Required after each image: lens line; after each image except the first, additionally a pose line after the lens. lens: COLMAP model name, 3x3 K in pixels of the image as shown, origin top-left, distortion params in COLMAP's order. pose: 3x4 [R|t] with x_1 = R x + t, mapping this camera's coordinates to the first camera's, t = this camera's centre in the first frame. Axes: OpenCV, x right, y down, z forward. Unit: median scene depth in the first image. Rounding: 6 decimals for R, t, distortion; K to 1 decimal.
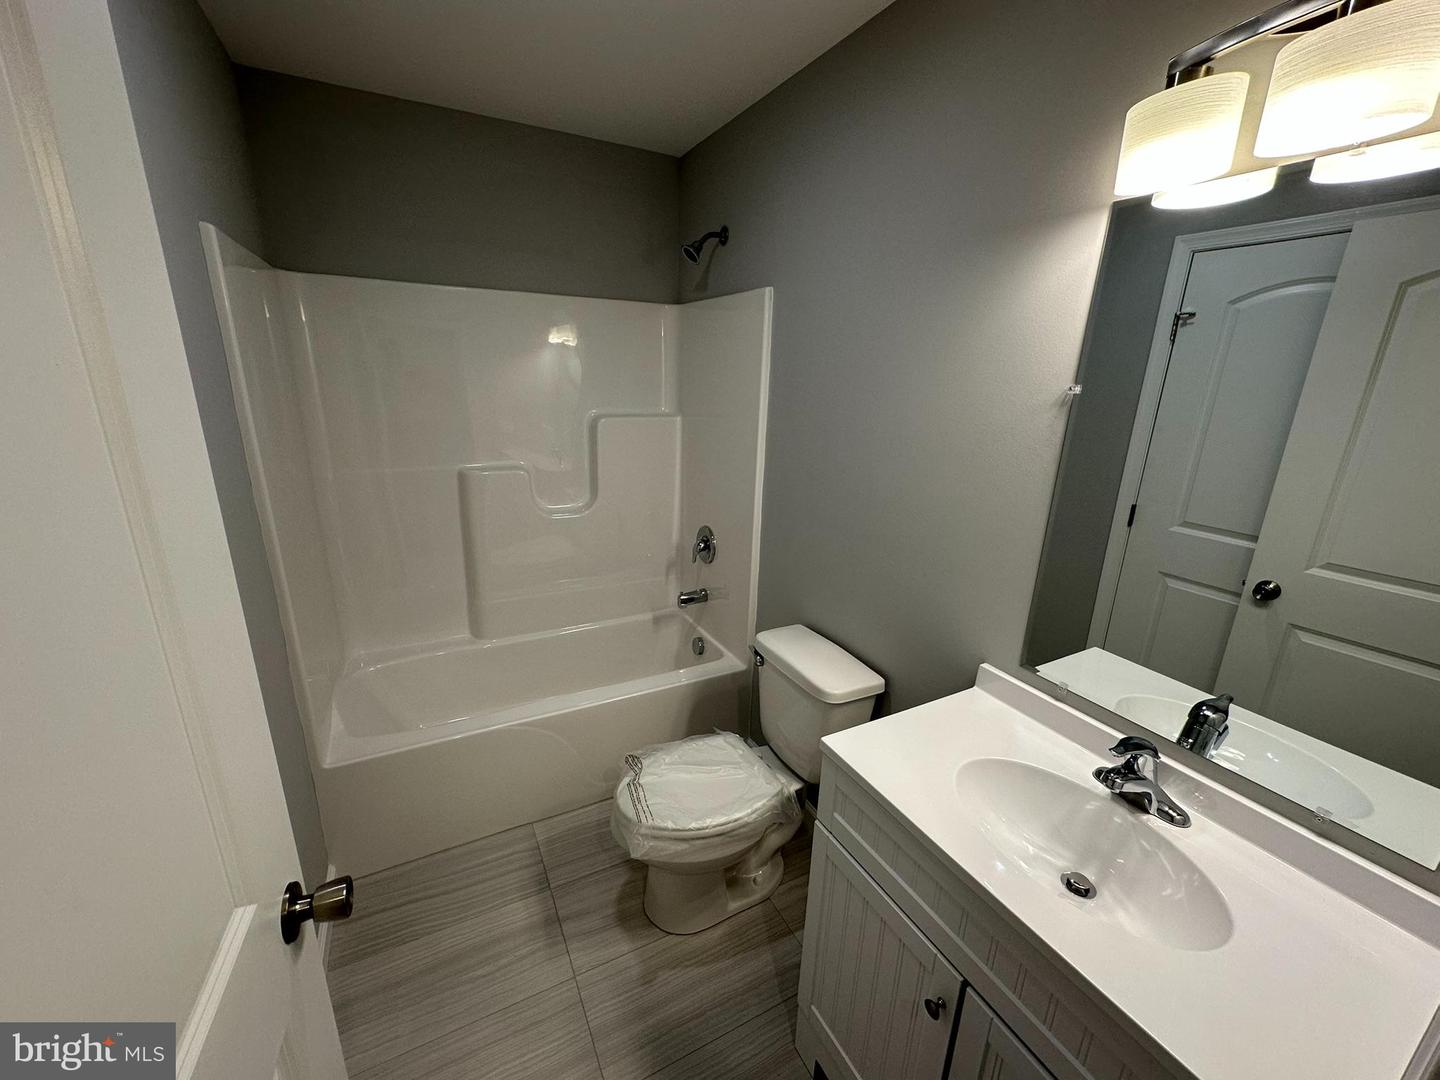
lens RADIAL K [[561.7, 0, 730.8], [0, 561.7, 538.9], [0, 0, 1]] dist [0.012840, -0.000395]
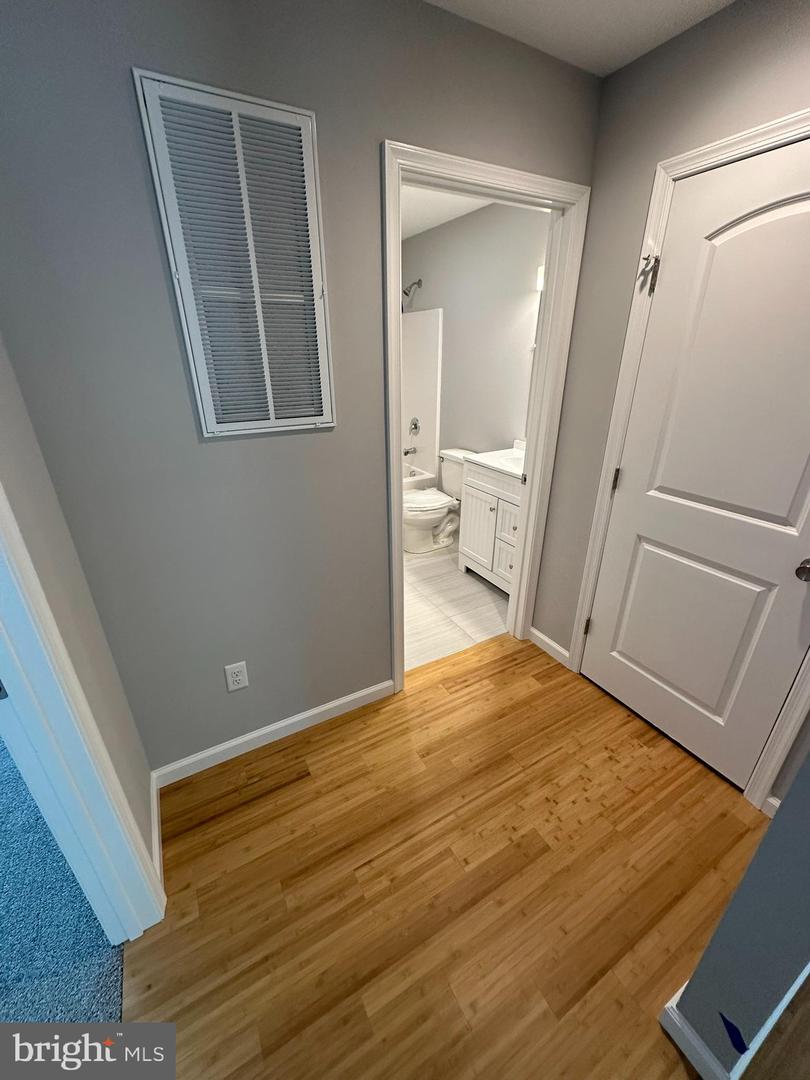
lens RADIAL K [[431.8, 0, 405.0], [0, 431.8, 540.0], [0, 0, 1]] dist [-0.001683, 0.000282]
pose [[0.999304, -0.036801, 0.006074, -0.234434], [0.035640, 0.990143, 0.135453, 0.474526], [-0.010999, -0.135142, 0.990765, -1.663772]]
